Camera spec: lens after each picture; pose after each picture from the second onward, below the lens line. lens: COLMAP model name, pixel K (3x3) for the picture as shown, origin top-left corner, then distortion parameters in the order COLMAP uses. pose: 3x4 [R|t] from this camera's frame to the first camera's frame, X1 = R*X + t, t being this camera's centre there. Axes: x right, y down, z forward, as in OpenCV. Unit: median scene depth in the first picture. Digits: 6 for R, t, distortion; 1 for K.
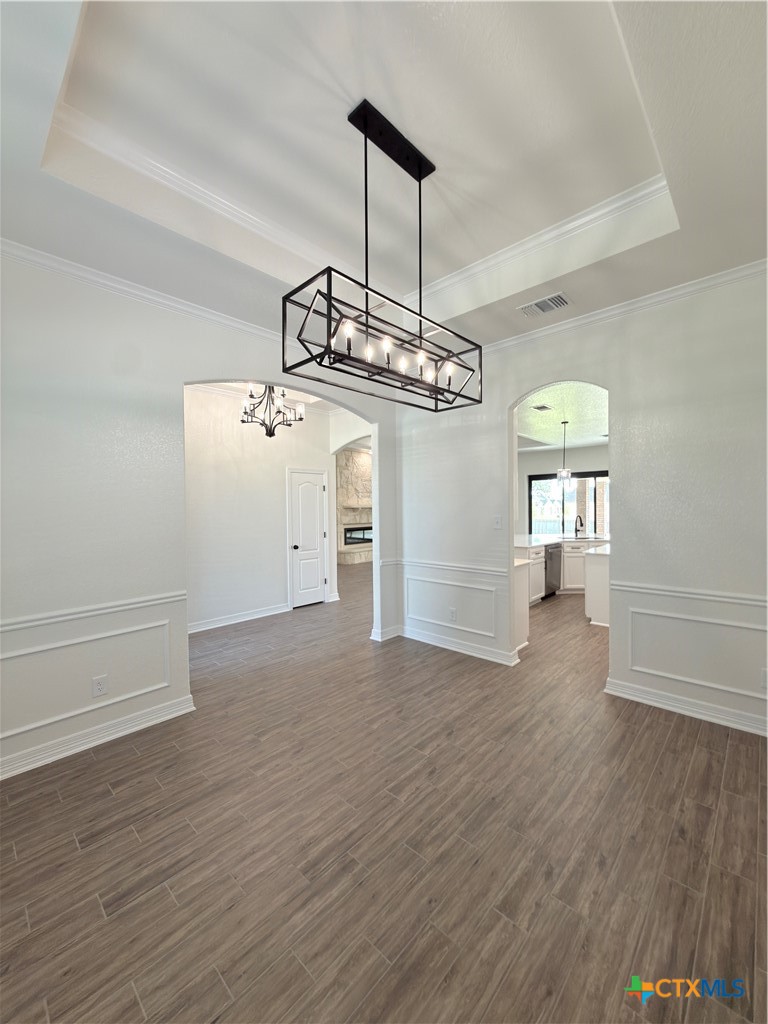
lens RADIAL K [[408.3, 0, 386.3], [0, 408.3, 510.9], [0, 0, 1]] dist [-0.001959, 0.001175]
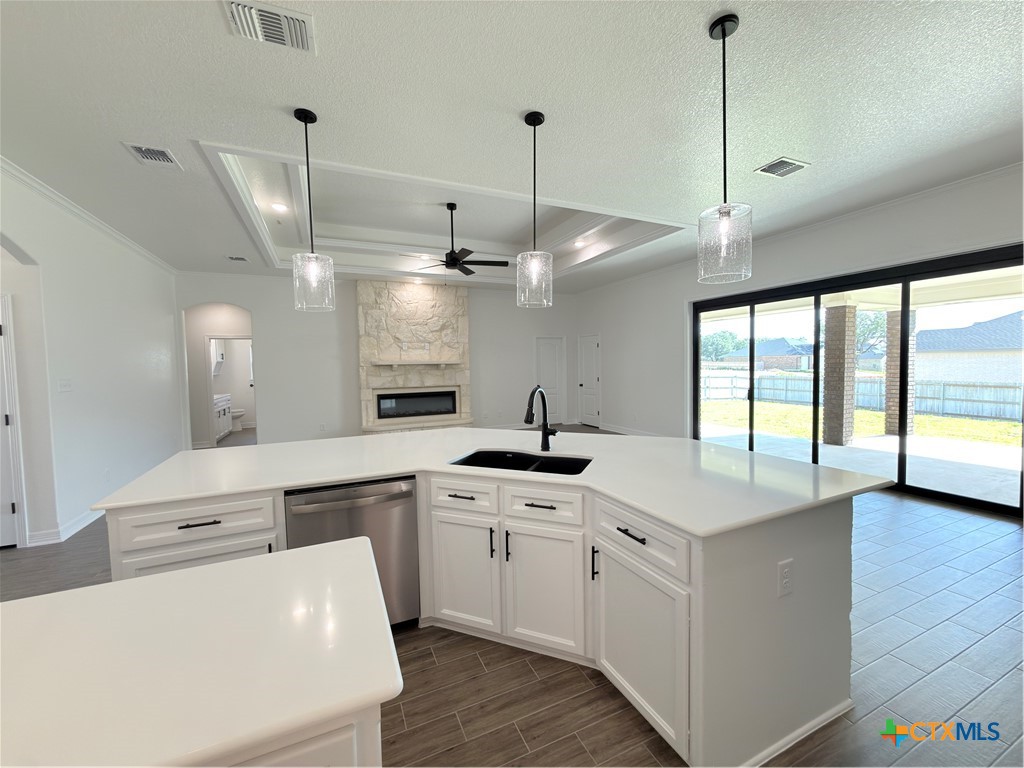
lens RADIAL K [[408.3, 0, 508.5], [0, 408.3, 383.0], [0, 0, 1]] dist [-0.001959, 0.001175]
pose [[0.925727, 0.009850, -0.378065, 0.694368], [0.003584, 0.999387, 0.034815, -0.000456], [0.378176, -0.033584, 0.925124, 0.858026]]
